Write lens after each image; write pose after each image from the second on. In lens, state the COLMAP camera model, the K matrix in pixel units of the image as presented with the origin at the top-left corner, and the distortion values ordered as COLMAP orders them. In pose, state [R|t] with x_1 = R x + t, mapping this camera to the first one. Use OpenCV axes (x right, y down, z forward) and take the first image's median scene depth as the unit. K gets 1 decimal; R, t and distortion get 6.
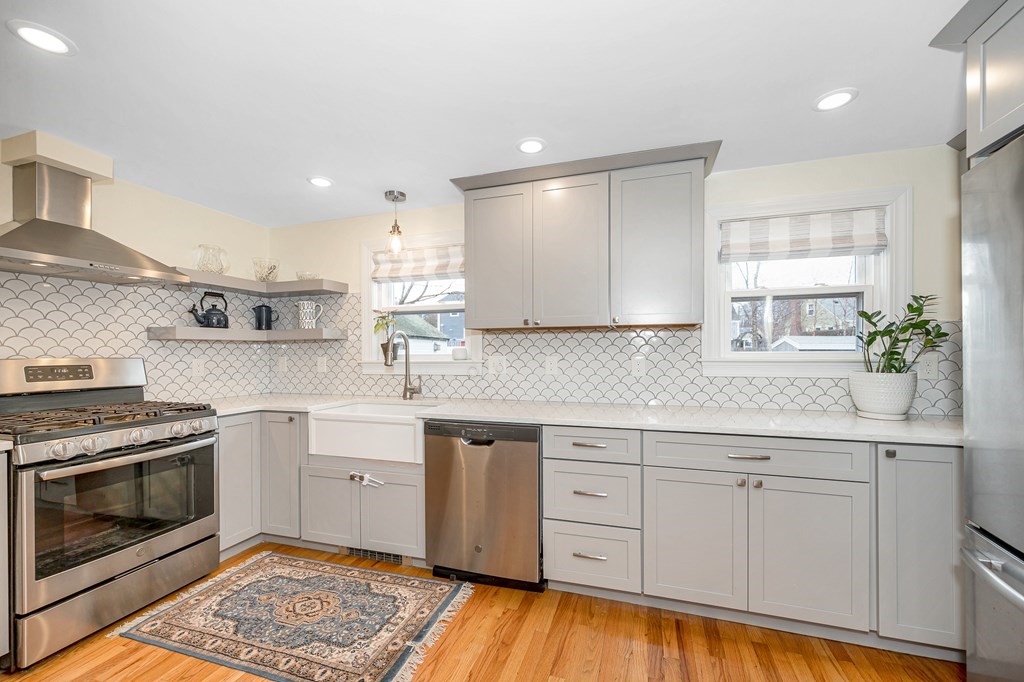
lens RADIAL K [[408.4, 0, 506.3], [0, 408.4, 350.7], [0, 0, 1]] dist [-0.001868, 0.000041]
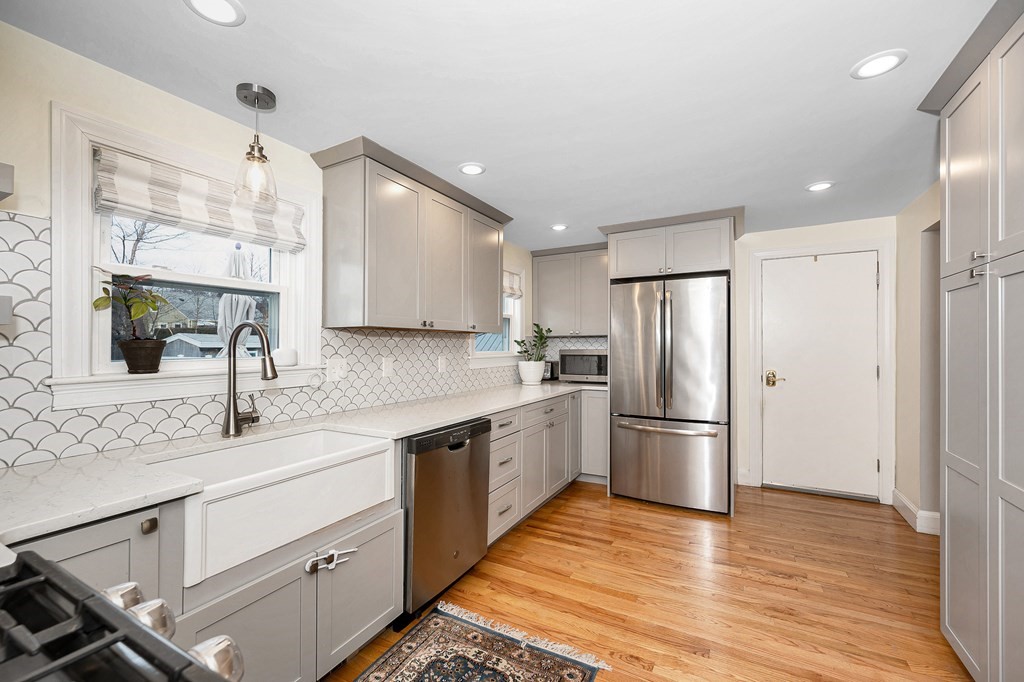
lens RADIAL K [[387.5, 0, 526.9], [0, 387.5, 344.2], [0, 0, 1]] dist [0.000226, 0.000039]
pose [[0.220705, 0.009782, 0.975291, -0.816358], [-0.000409, 0.999951, -0.009937, -0.010763], [-0.975340, 0.001794, 0.220699, 0.540079]]
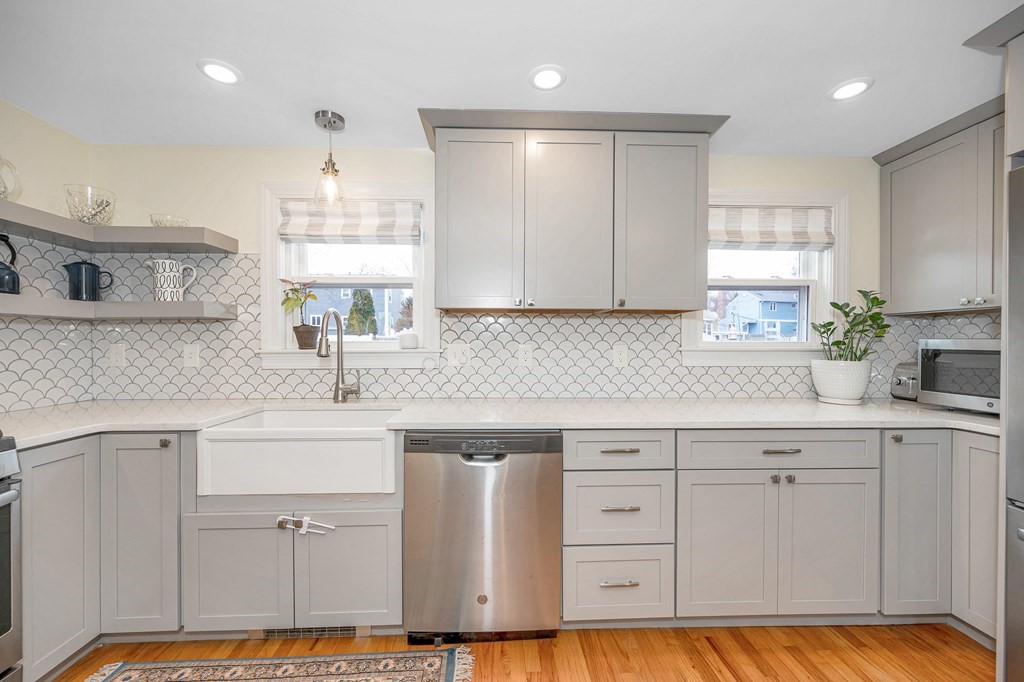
lens RADIAL K [[414.4, 0, 504.8], [0, 414.4, 343.5], [0, 0, 1]] dist [-0.000183, 0.000021]
pose [[0.944149, 0.005038, 0.329482, -0.243758], [-0.007282, 0.999958, 0.005578, 0.007828], [-0.329440, -0.007666, 0.944146, 0.231633]]
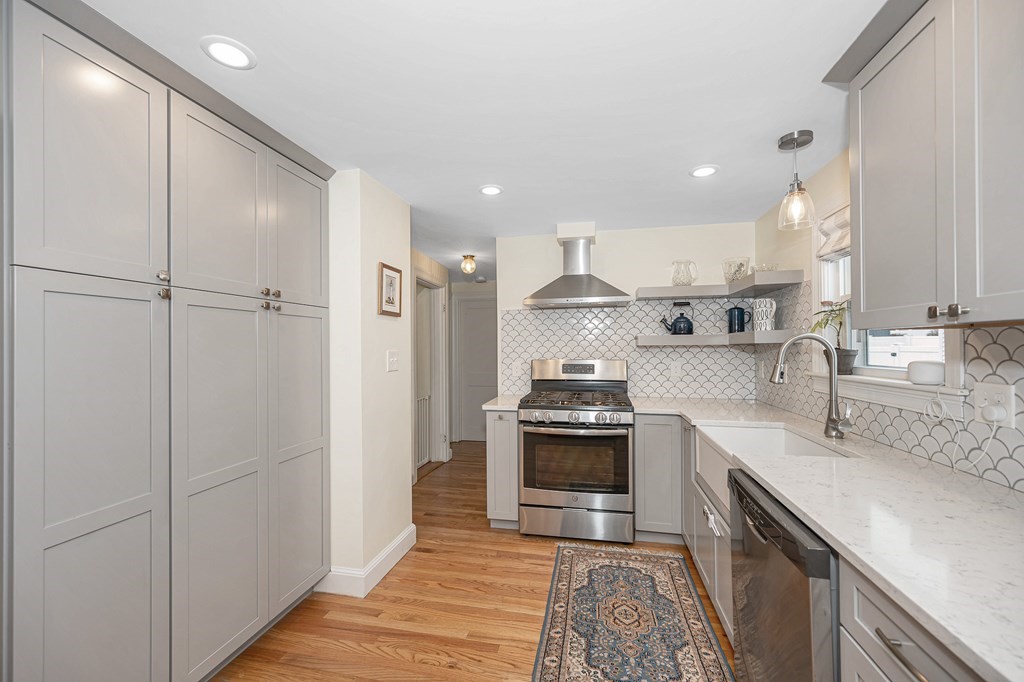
lens RADIAL K [[421.0, 0, 524.7], [0, 421.0, 341.5], [0, 0, 1]] dist [0.000112, -0.000215]
pose [[0.120274, -0.002906, -0.992736, 0.422135], [0.006714, 0.999975, -0.002114, -0.041650], [0.992718, -0.006411, 0.120291, 0.503302]]
